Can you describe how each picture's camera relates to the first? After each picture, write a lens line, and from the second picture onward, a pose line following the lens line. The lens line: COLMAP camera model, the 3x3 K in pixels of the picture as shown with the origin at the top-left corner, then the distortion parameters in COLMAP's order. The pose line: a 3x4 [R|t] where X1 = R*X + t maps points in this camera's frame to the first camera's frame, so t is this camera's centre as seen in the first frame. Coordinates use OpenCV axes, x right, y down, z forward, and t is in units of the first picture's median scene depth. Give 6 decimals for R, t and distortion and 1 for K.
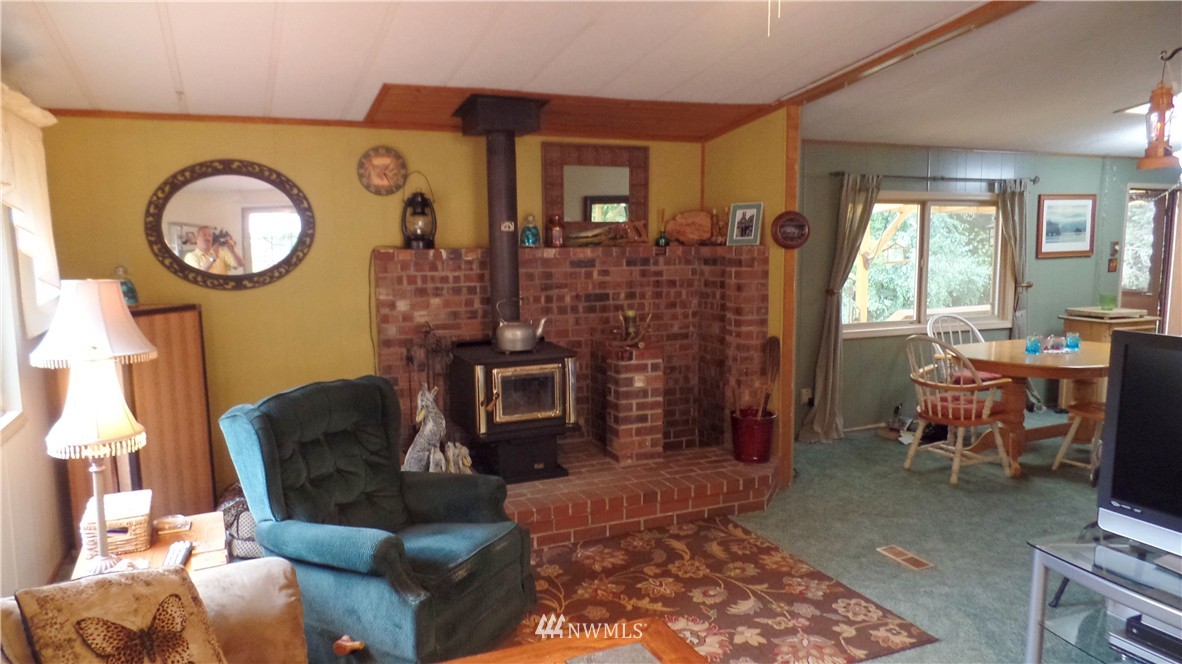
lens RADIAL K [[824.5, 0, 591.0], [0, 824.5, 332.0], [0, 0, 1]] dist [0.002115, 0.004995]
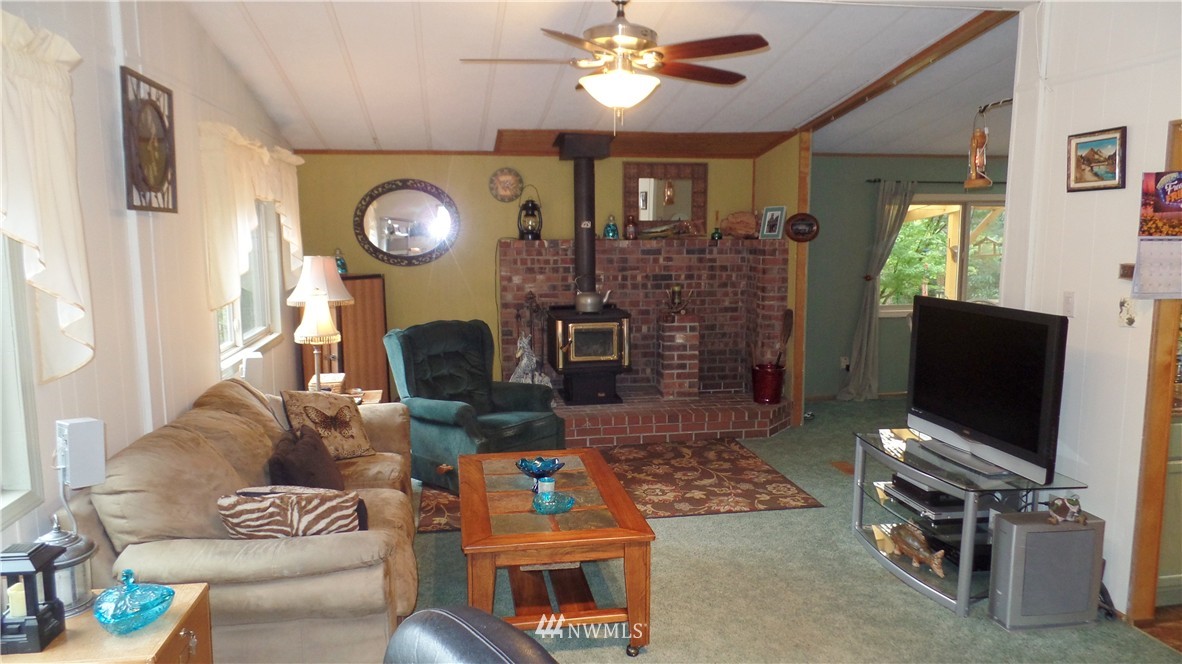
lens RADIAL K [[834.2, 0, 591.0], [0, 834.2, 332.0], [0, 0, 1]] dist [0.001139, -0.002487]
pose [[0.970573, 0.033837, -0.238416, 0.242109], [-0.032195, 0.999423, 0.010782, 0.038634], [0.238644, -0.002789, 0.971103, -0.368045]]
